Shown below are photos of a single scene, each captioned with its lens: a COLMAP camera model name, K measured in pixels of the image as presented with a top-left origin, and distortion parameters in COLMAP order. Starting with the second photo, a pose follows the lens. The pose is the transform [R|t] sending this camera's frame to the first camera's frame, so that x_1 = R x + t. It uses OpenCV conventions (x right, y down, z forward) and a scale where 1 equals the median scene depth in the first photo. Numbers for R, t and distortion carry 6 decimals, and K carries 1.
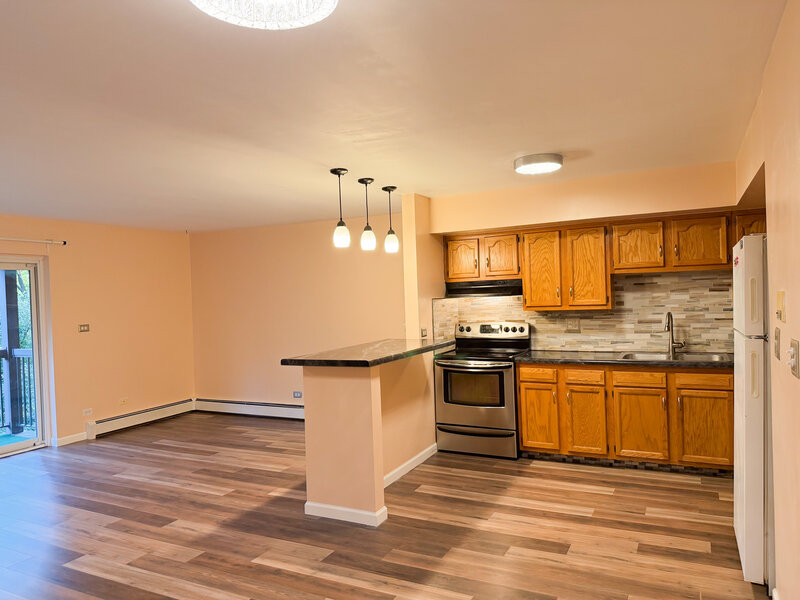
lens RADIAL K [[565.3, 0, 387.8], [0, 565.3, 287.5], [0, 0, 1]] dist [0.031025, -0.014523]
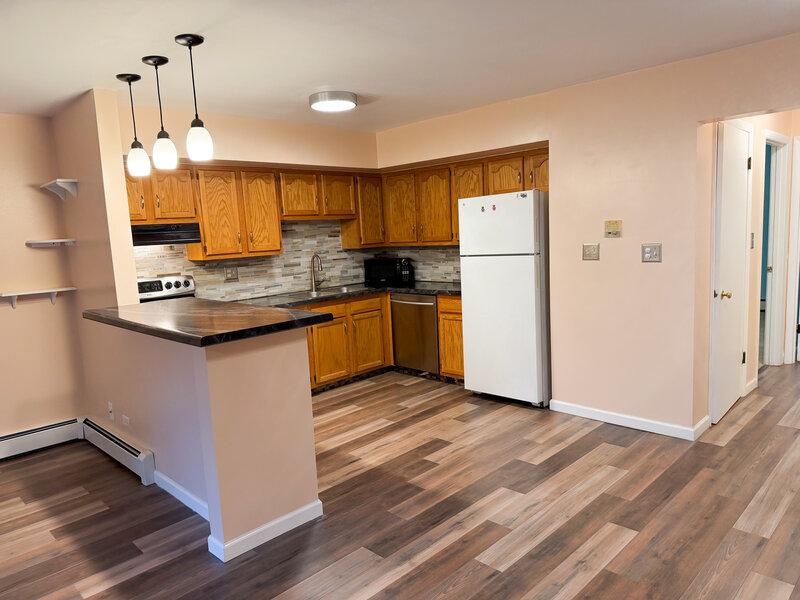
lens RADIAL K [[565.3, 0, 396.9], [0, 565.3, 302.5], [0, 0, 1]] dist [0.031025, -0.014523]
pose [[0.294131, -0.104035, 0.950086, -0.561711], [0.023298, 0.994543, 0.101691, 0.026316], [-0.955481, -0.007775, 0.294949, 0.499192]]
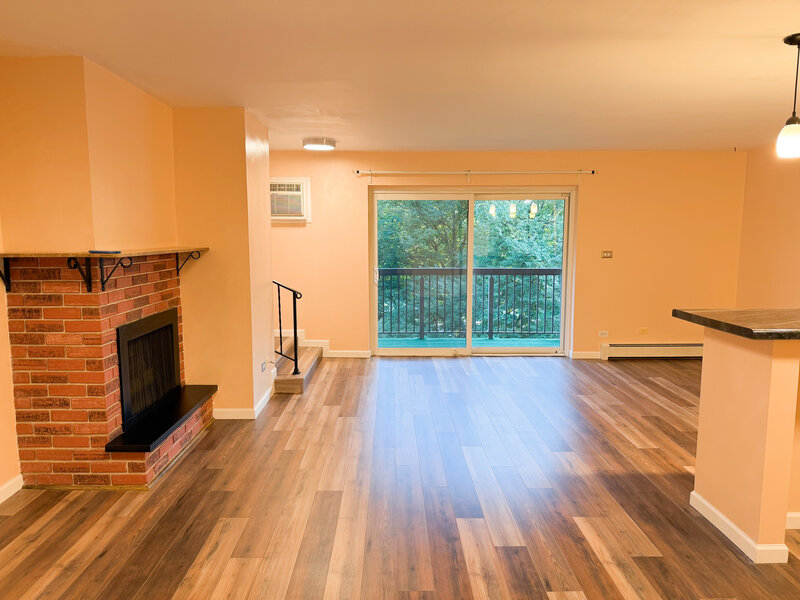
lens RADIAL K [[565.3, 0, 404.1], [0, 565.3, 297.5], [0, 0, 1]] dist [0.031025, -0.014523]
pose [[0.486952, 0.130052, -0.863692, 0.255798], [-0.000214, 0.988870, 0.148780, -0.006757], [0.873429, -0.072264, 0.481560, 0.229853]]
